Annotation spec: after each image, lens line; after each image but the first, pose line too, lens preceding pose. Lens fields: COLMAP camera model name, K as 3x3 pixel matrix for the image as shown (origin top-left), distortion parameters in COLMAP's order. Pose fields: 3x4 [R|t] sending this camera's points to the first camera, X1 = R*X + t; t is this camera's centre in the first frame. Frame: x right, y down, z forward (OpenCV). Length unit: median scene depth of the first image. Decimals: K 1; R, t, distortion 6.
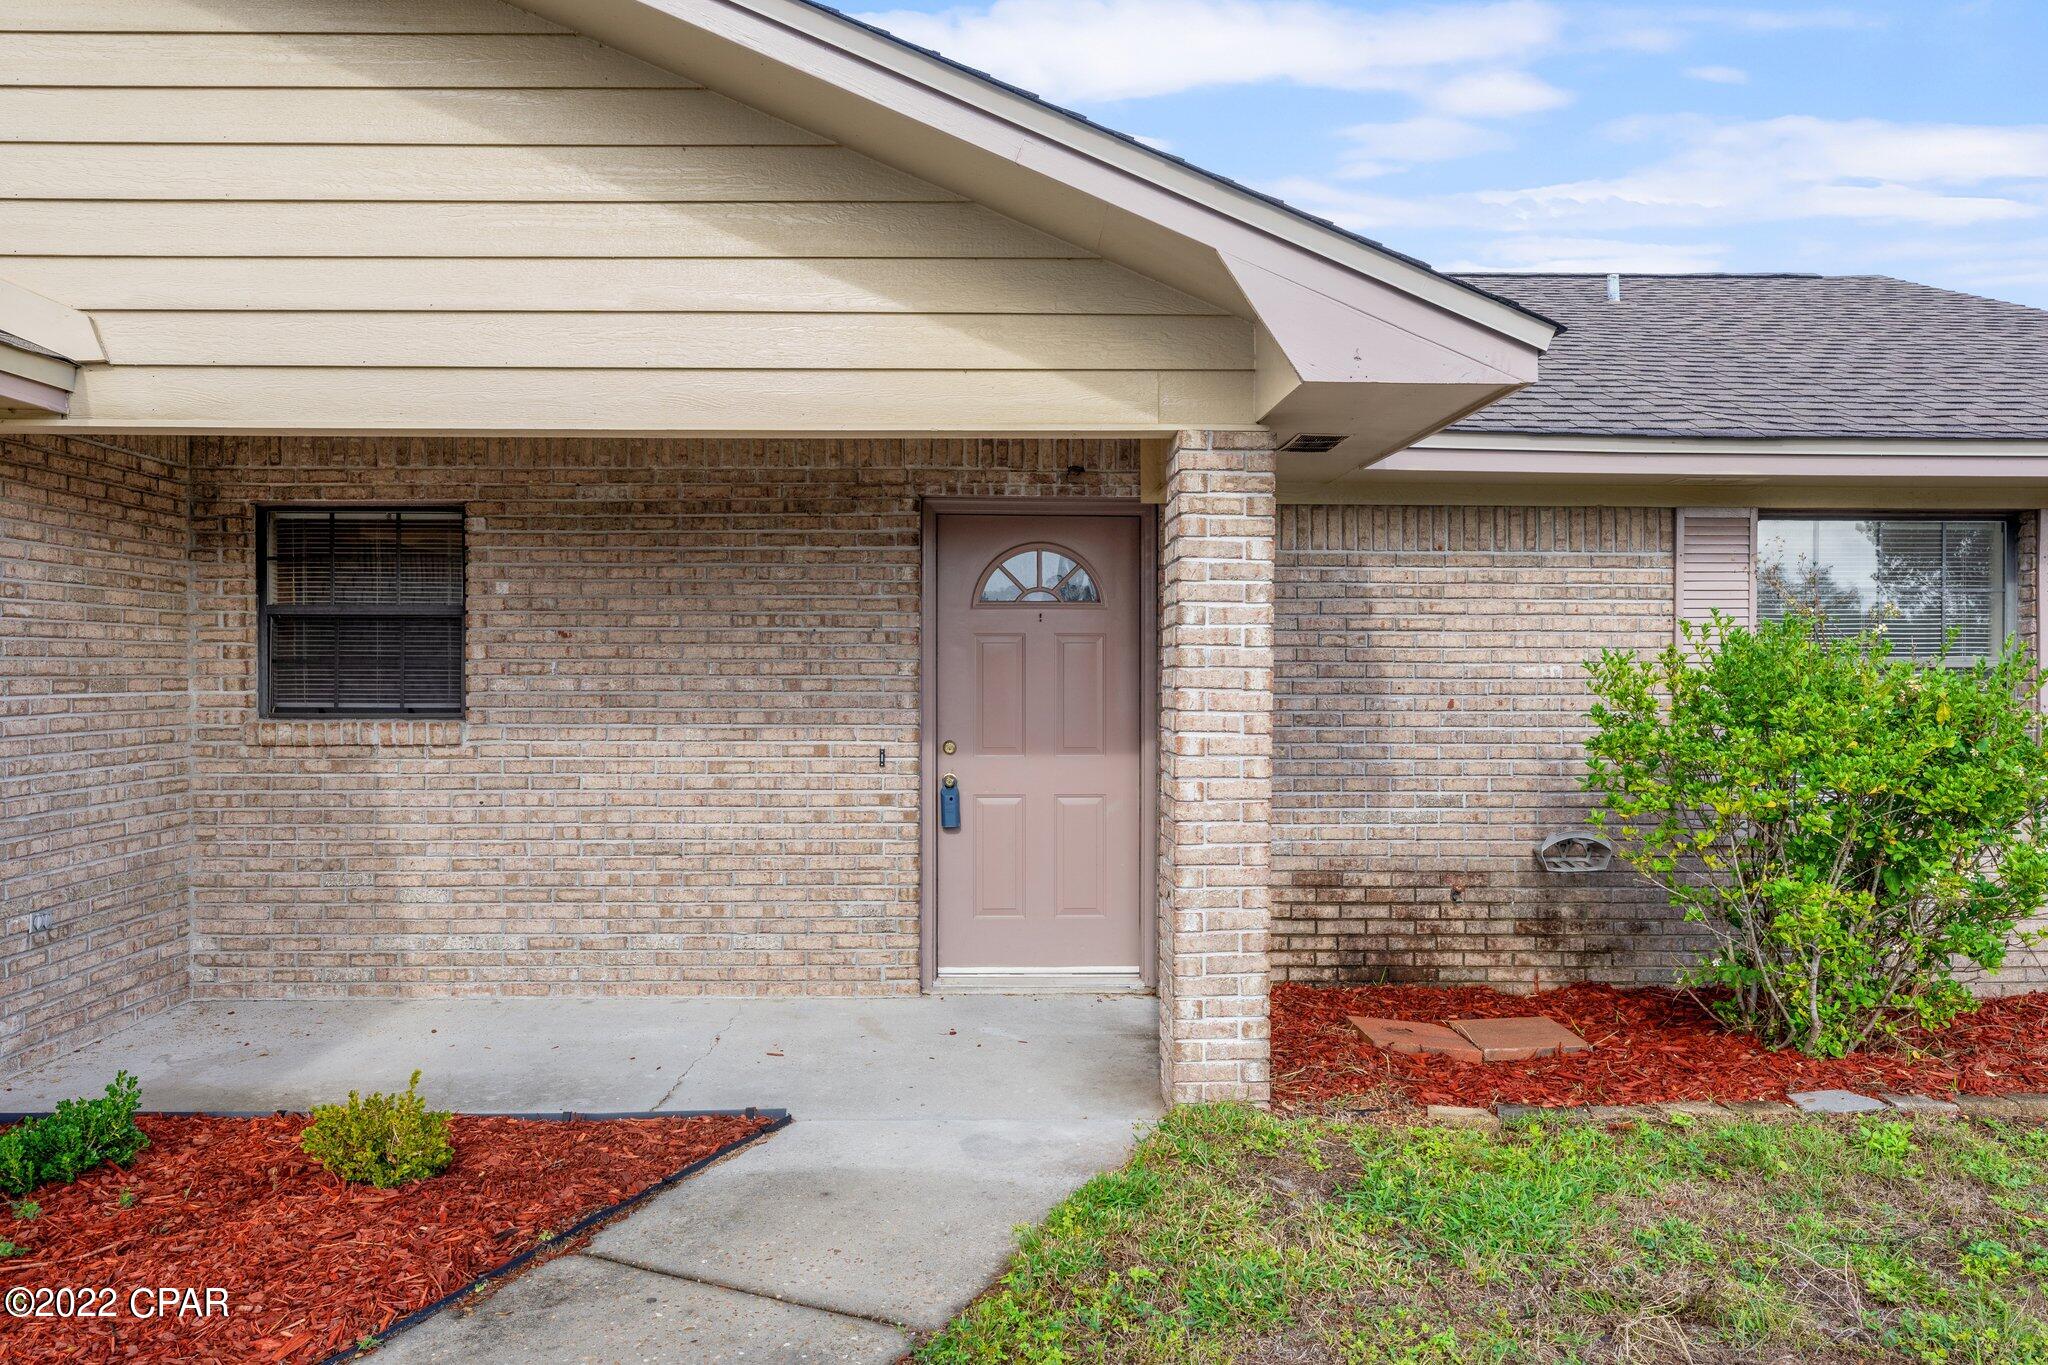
lens RADIAL K [[1360.8, 0, 1024.7], [0, 1360.8, 681.4], [0, 0, 1]] dist [0.000214, 0.003886]
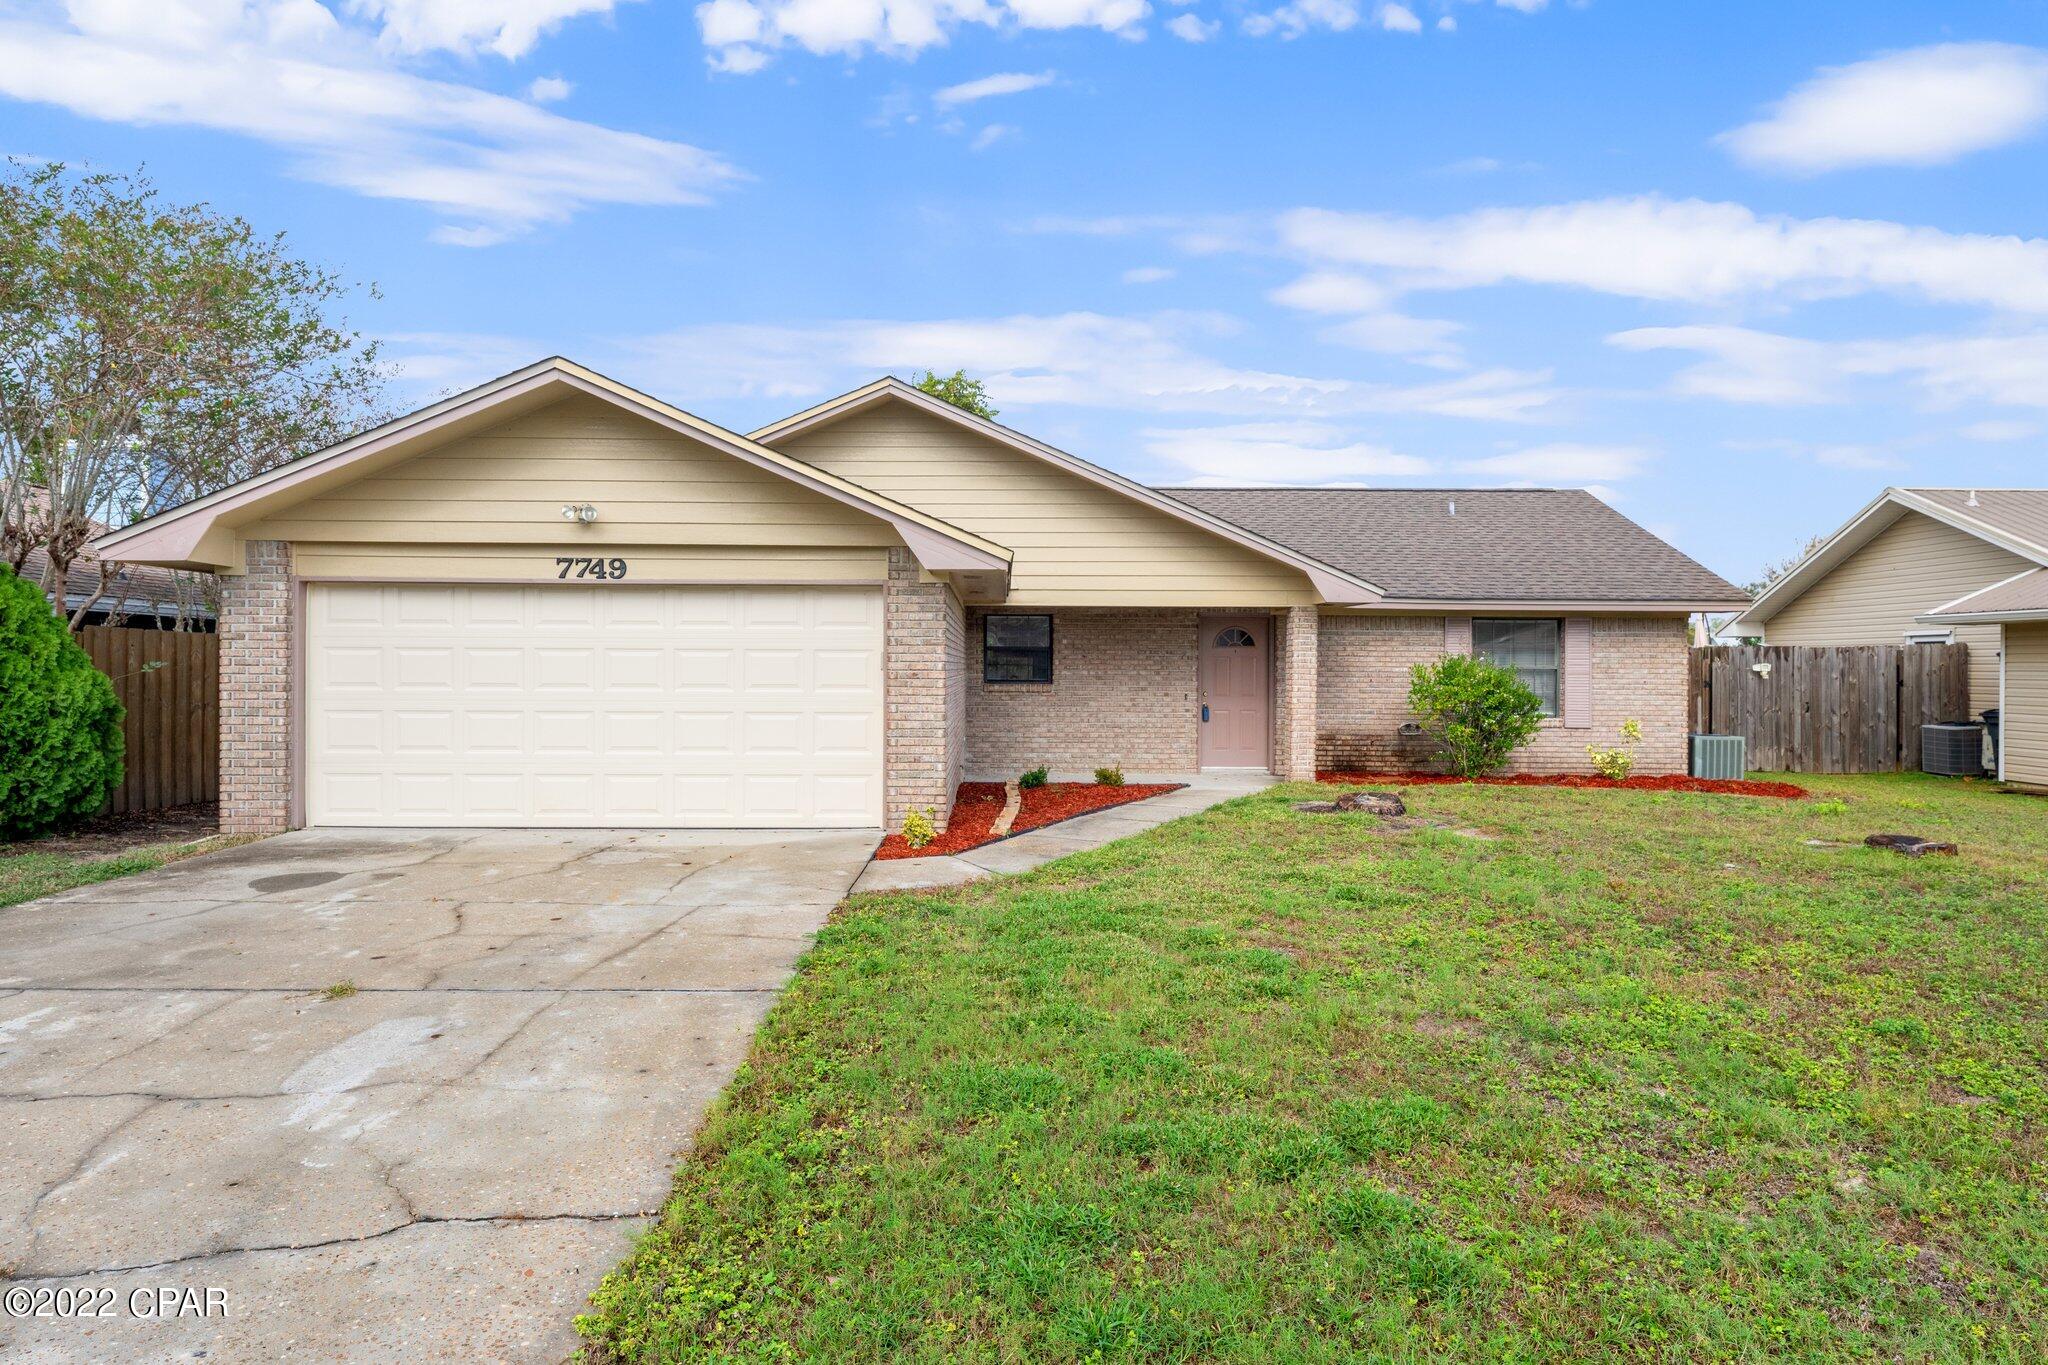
lens RADIAL K [[1291.9, 0, 1022.2], [0, 1291.9, 680.2], [0, 0, 1]] dist [0.002093, 0.000047]
pose [[0.999911, 0.005059, -0.012358, -0.444511], [-0.005027, 0.999984, 0.002647, 0.012637], [0.012371, -0.002585, 0.999920, -1.953096]]
